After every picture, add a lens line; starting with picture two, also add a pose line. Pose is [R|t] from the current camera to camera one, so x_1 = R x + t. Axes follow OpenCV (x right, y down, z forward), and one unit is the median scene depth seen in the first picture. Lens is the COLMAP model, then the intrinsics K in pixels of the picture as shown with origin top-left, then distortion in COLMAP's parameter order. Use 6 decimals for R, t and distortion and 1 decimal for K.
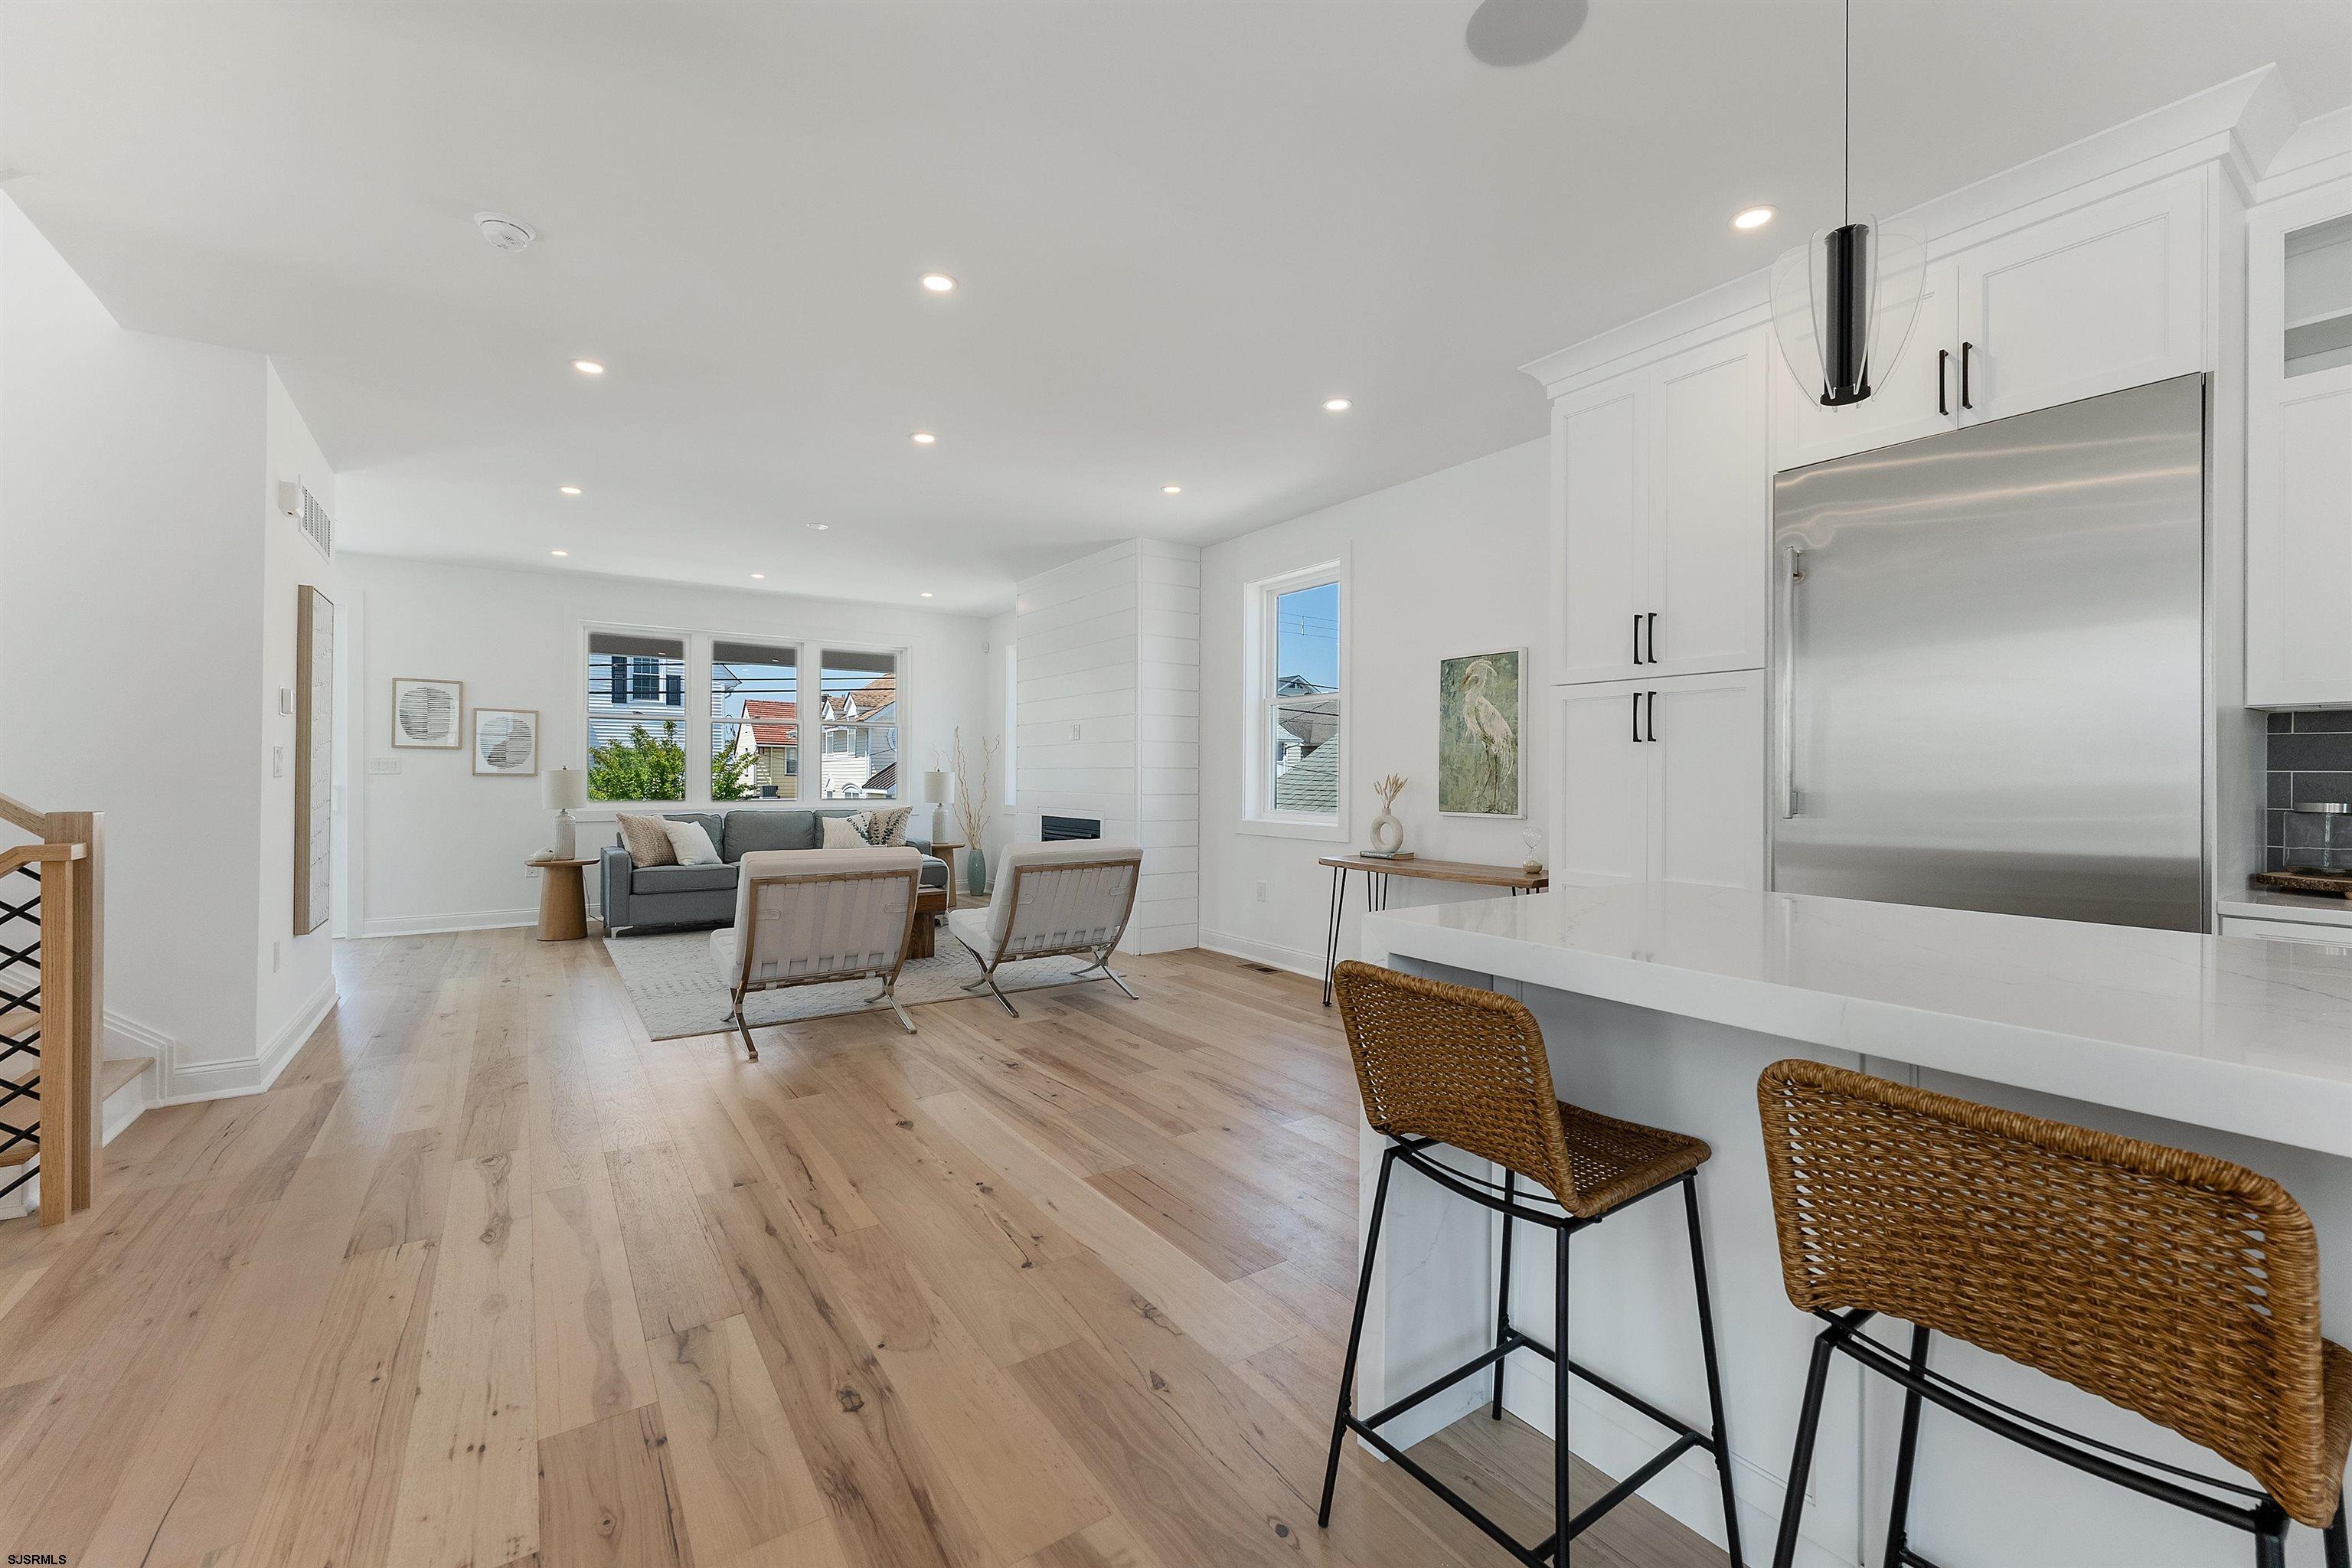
lens RADIAL K [[948.2, 0, 1188.3], [0, 948.2, 775.9], [0, 0, 1]] dist [0.001304, -0.000395]
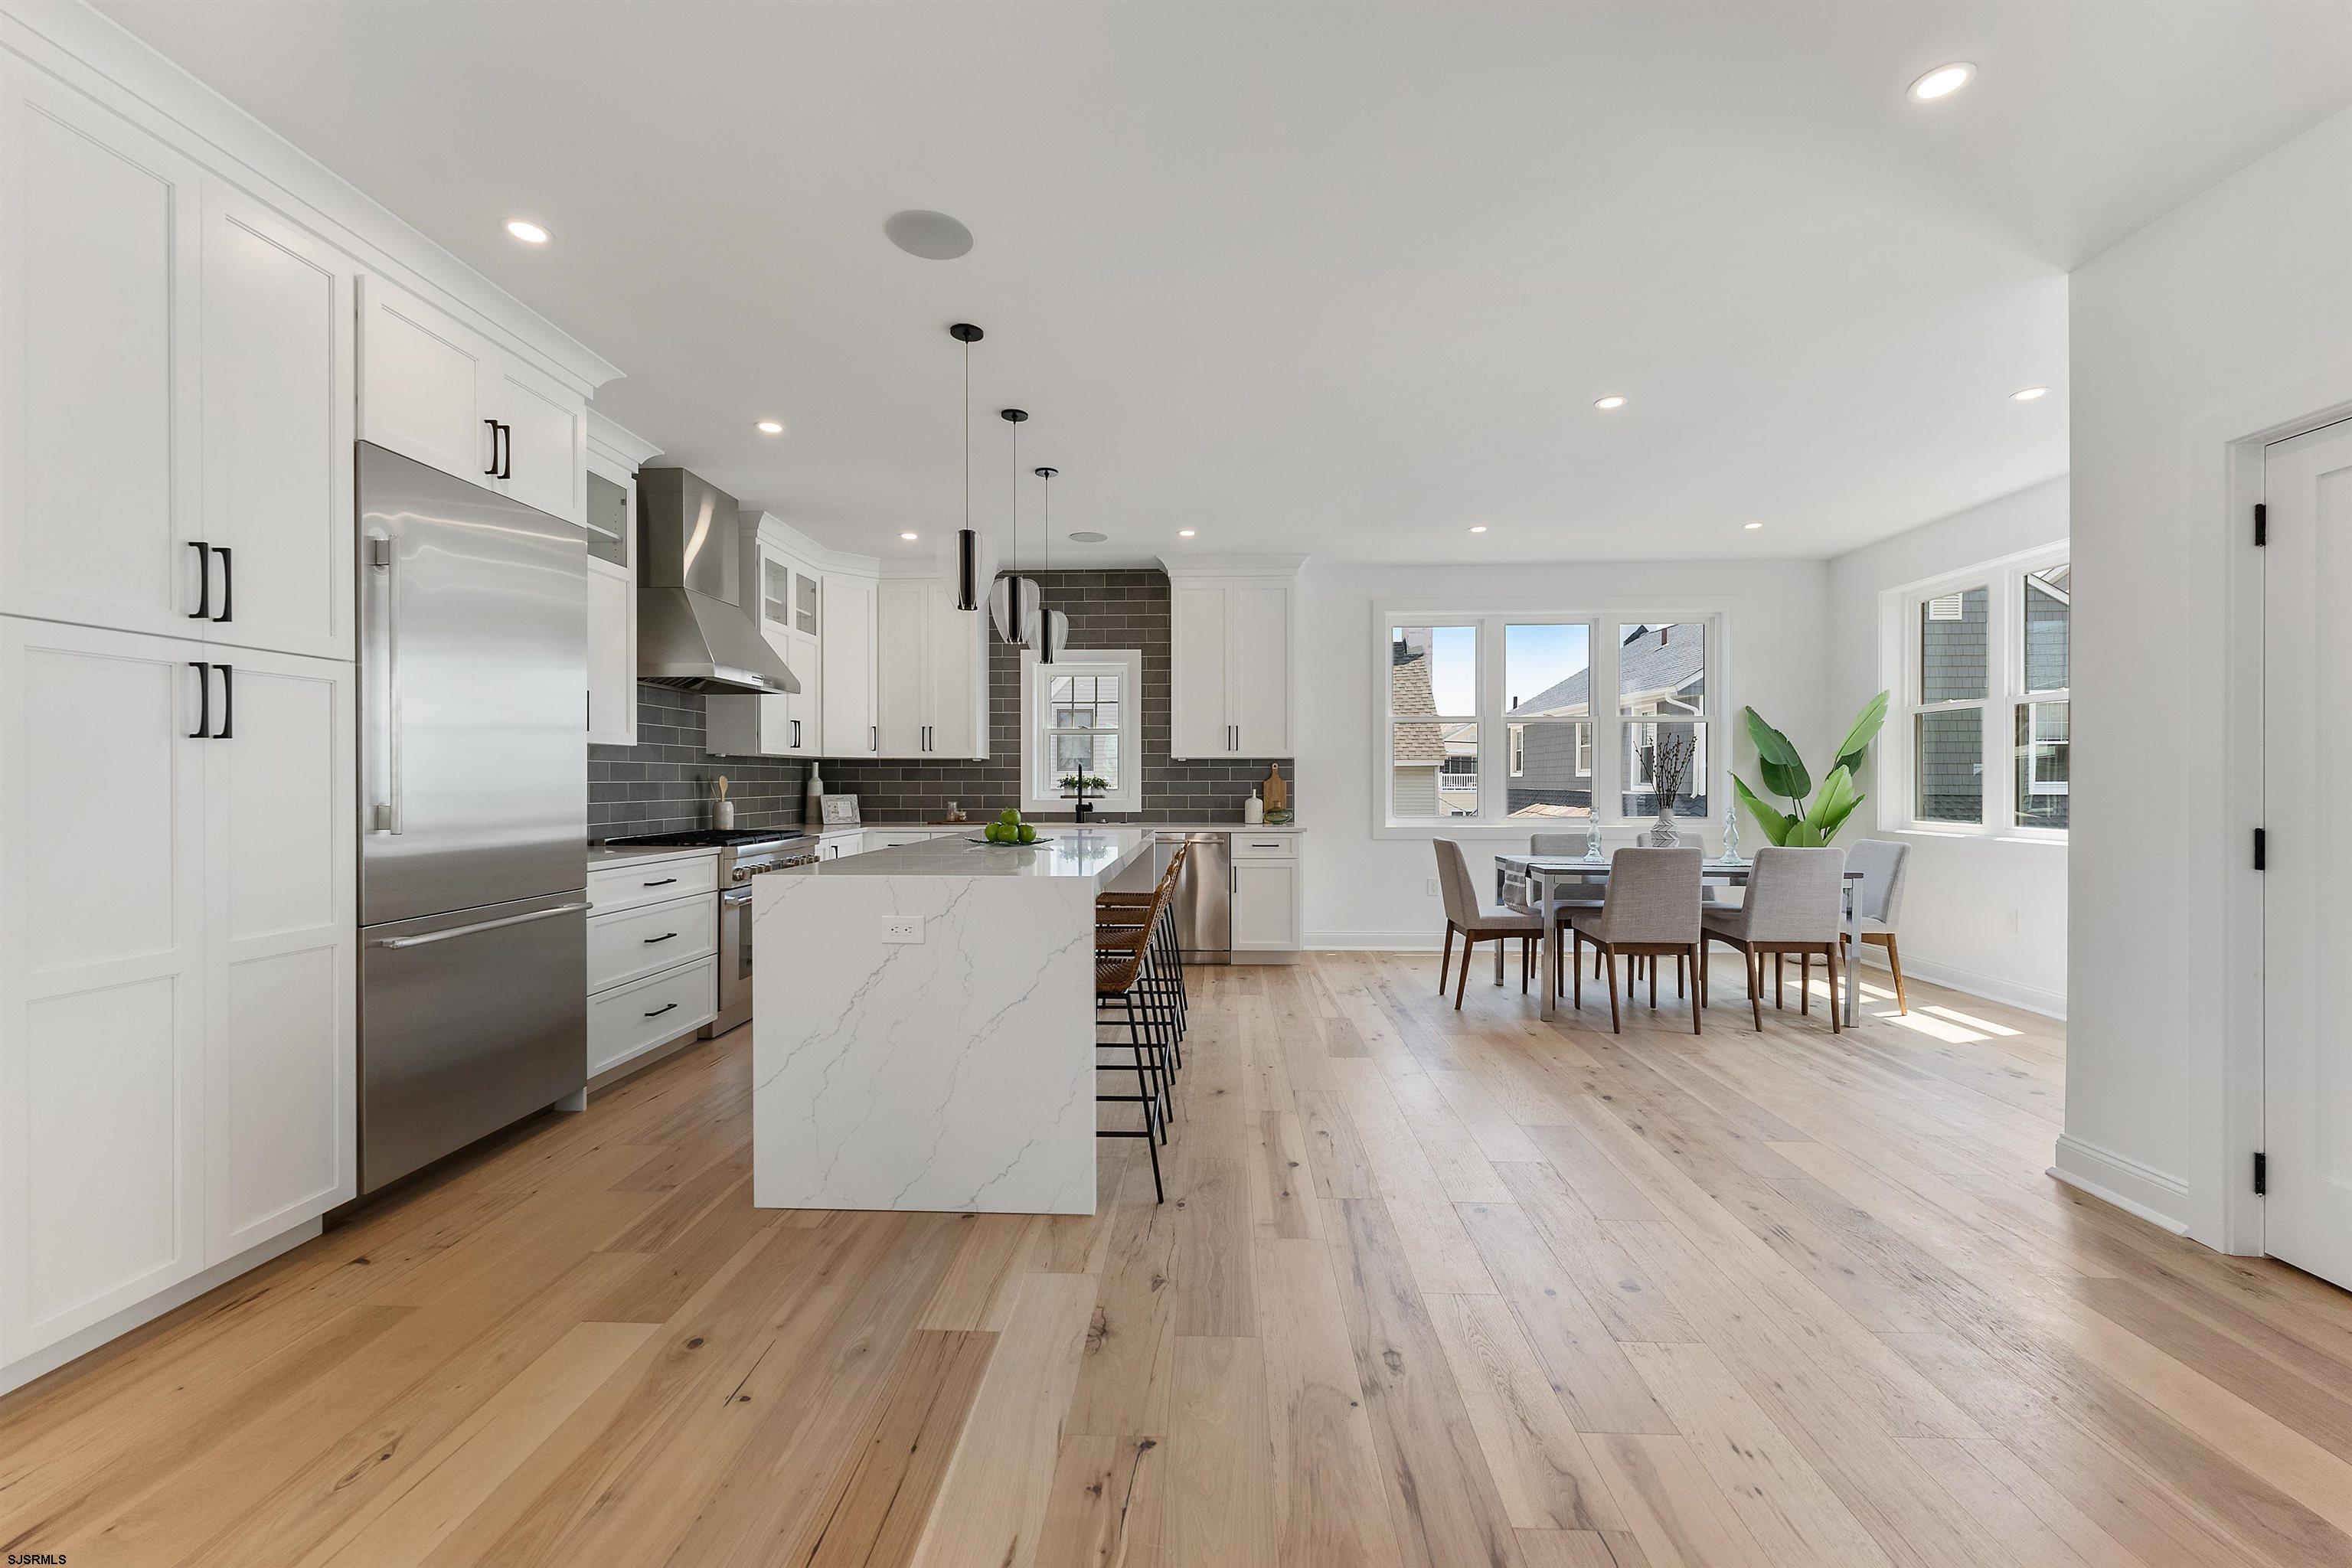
lens RADIAL K [[948.2, 0, 1183.6], [0, 948.2, 781.5], [0, 0, 1]] dist [0.001304, -0.000395]
pose [[-0.794863, -0.002850, 0.606782, -0.326768], [-0.000703, 0.999993, 0.003776, -0.006139], [-0.606789, 0.002575, -0.794859, 0.797660]]
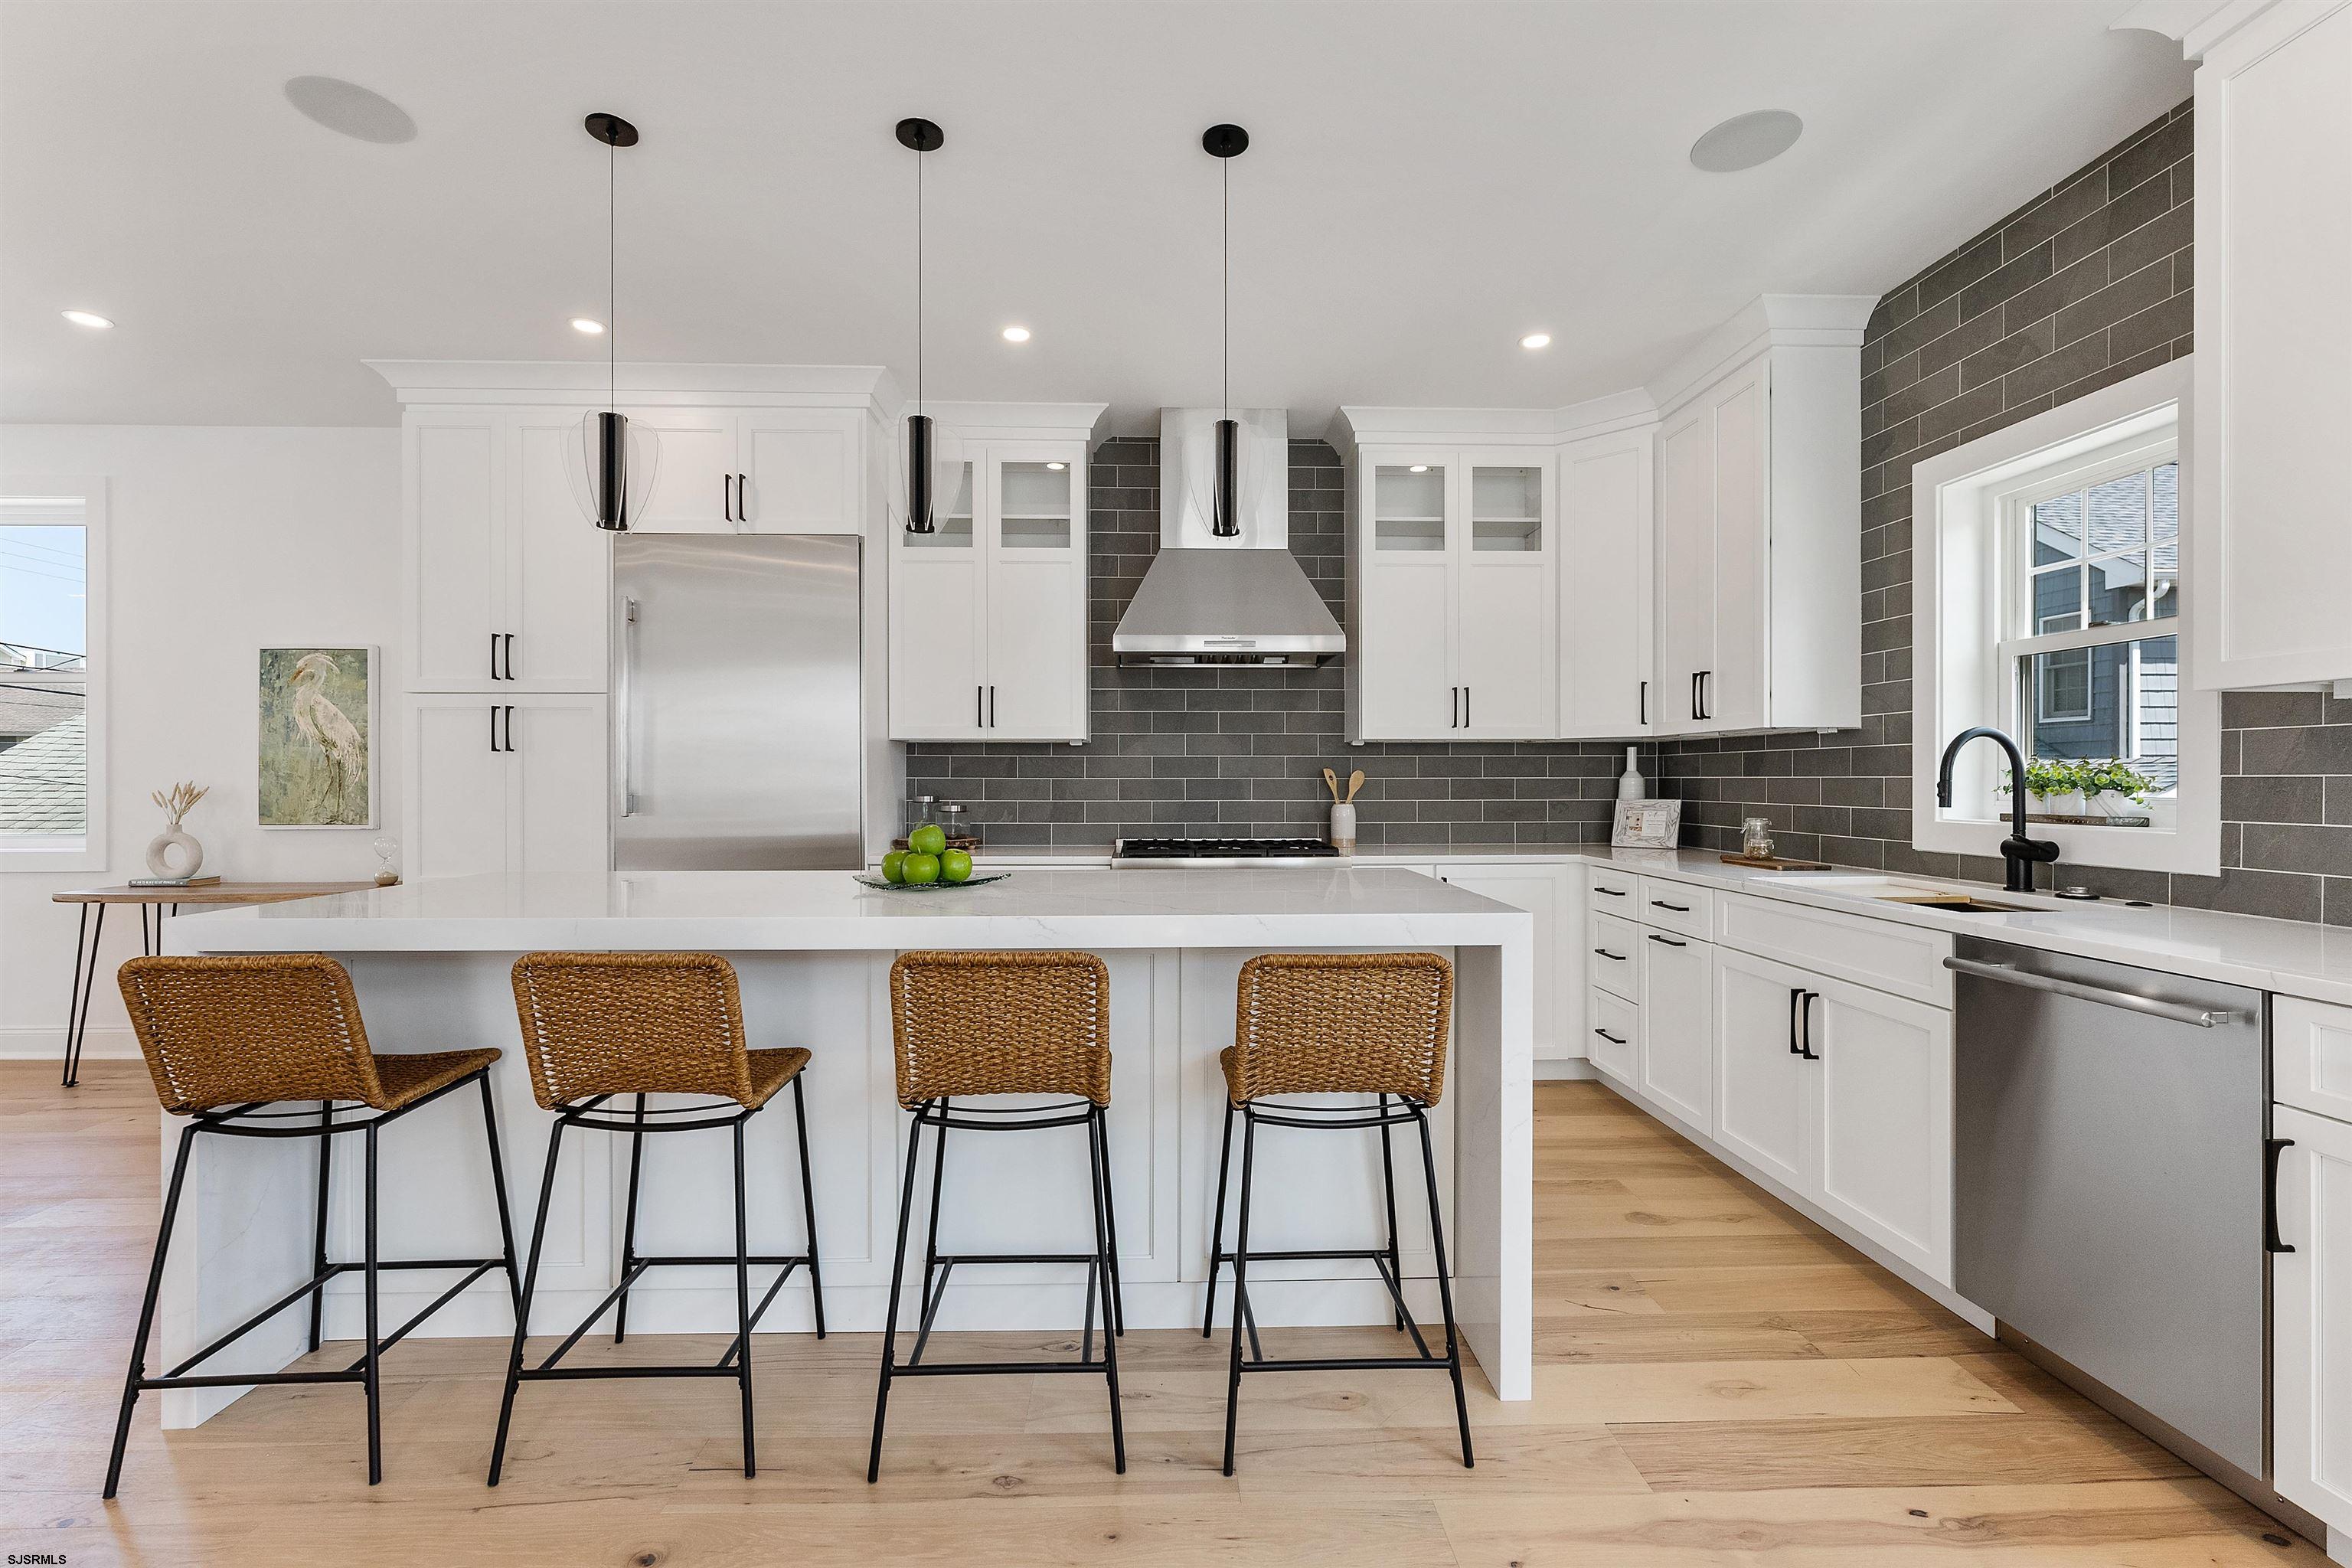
lens RADIAL K [[1009.4, 0, 1174.3], [0, 1009.4, 779.7], [0, 0, 1]] dist [-0.001632, -0.000680]
pose [[0.547071, -0.005219, 0.837070, -0.045850], [0.004893, 0.999983, 0.003037, -0.002696], [-0.837072, 0.002435, 0.547088, -0.196170]]
